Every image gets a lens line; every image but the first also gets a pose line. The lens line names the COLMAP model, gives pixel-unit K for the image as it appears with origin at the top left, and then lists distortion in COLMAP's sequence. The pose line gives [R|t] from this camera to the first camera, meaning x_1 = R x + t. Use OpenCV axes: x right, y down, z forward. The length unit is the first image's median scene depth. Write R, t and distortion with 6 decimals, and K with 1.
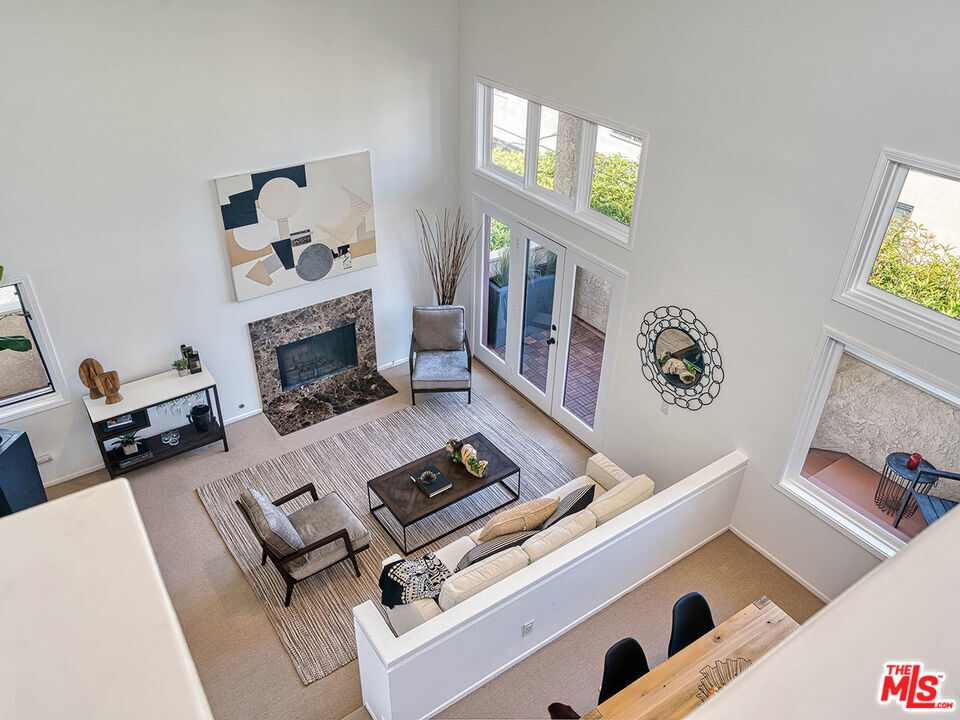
lens RADIAL K [[725.1, 0, 481.8], [0, 725.1, 358.6], [0, 0, 1]] dist [-0.032703, -0.012630]
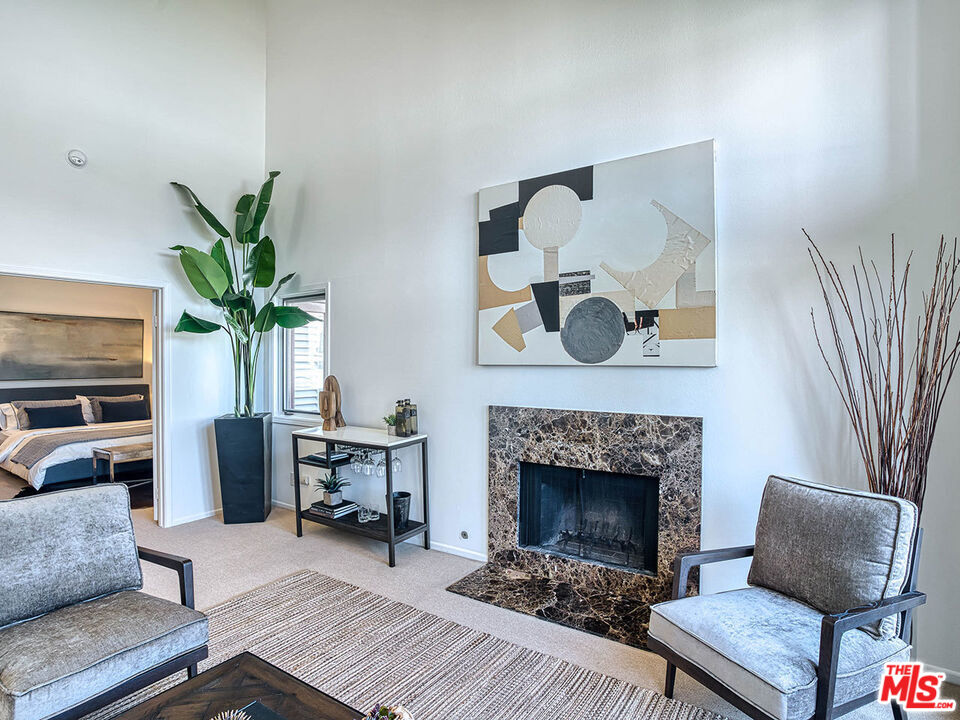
lens RADIAL K [[525.5, 0, 479.5], [0, 525.5, 361.6], [0, 0, 1]] dist [-0.066068, 0.008628]
pose [[0.348967, -0.018446, -0.936953, 0.139858], [-0.505239, 0.838355, -0.204681, 0.023542], [0.789275, 0.544812, 0.283239, 0.817968]]
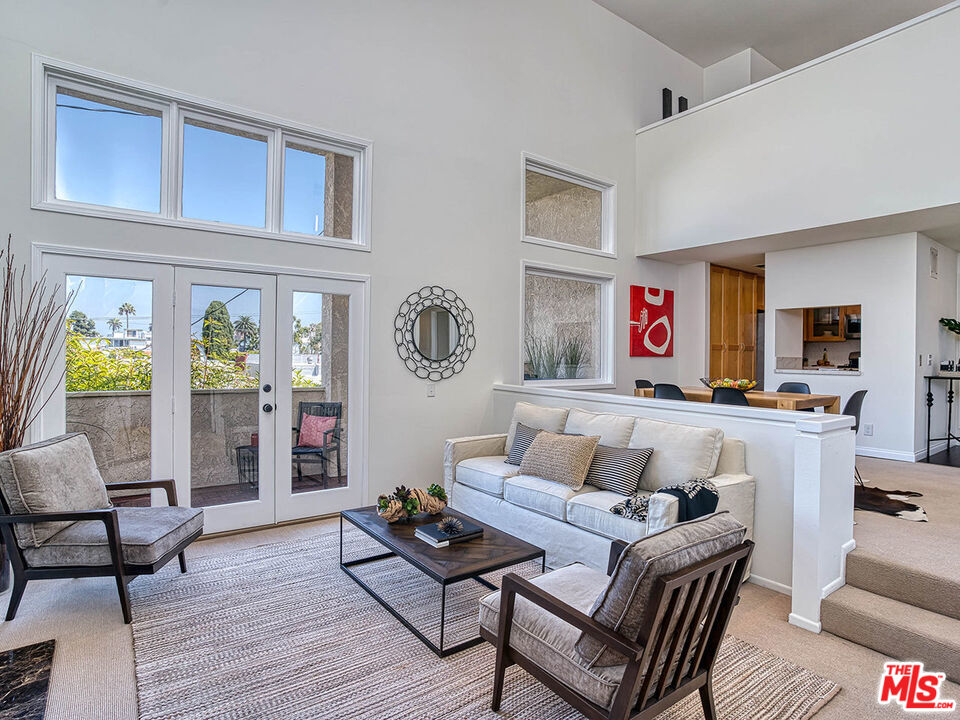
lens RADIAL K [[525.5, 0, 484.4], [0, 525.5, 361.2], [0, 0, 1]] dist [-0.066068, 0.008628]
pose [[-0.009502, -0.029743, 0.999512, -0.465667], [0.536839, 0.843144, 0.030194, 0.042603], [-0.843631, 0.536864, 0.007956, 0.774511]]
